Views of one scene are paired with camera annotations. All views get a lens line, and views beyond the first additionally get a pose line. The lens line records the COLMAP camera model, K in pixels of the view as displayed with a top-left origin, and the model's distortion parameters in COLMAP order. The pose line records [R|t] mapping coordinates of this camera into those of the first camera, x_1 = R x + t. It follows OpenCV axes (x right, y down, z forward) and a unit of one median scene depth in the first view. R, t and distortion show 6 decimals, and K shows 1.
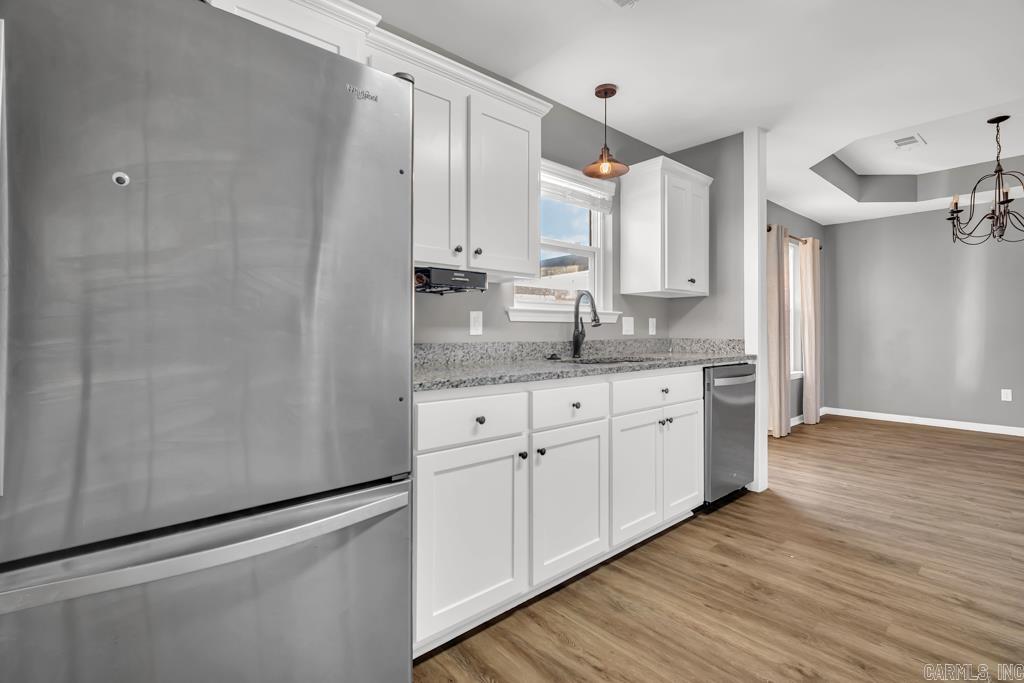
lens RADIAL K [[477.3, 0, 508.3], [0, 477.3, 329.0], [0, 0, 1]] dist [0.002950, -0.006359]
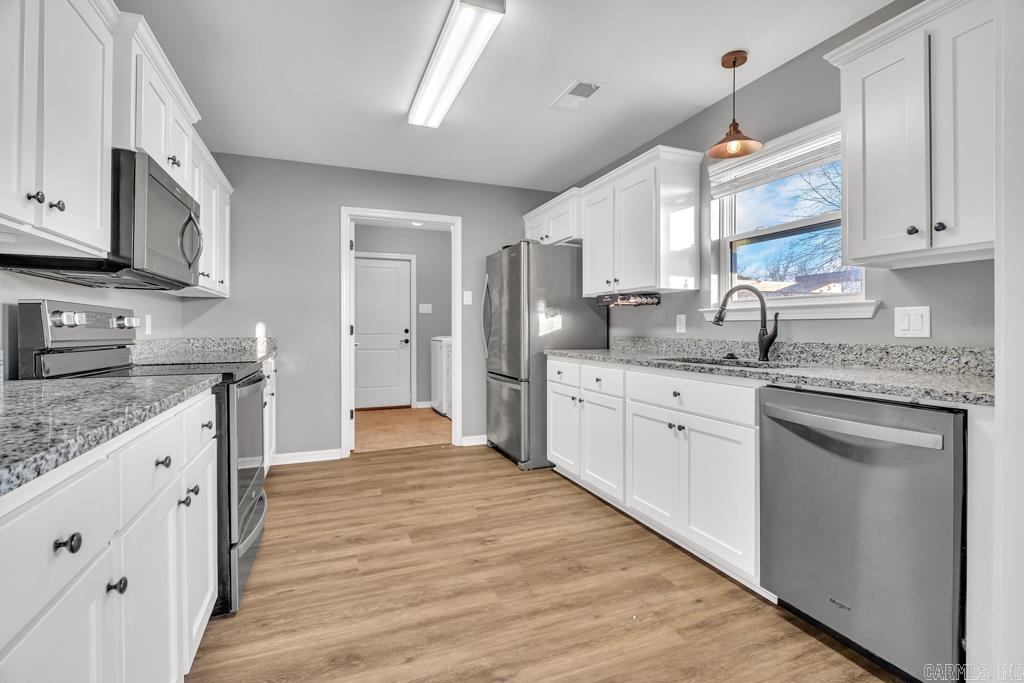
lens RADIAL K [[553.0, 0, 530.1], [0, 553.0, 328.9], [0, 0, 1]] dist [-0.001469, -0.001782]
pose [[-0.349165, -0.000569, -0.937061, 1.652256], [0.003662, 0.999991, -0.001972, 0.003826], [0.937054, -0.004121, -0.349160, 1.270137]]
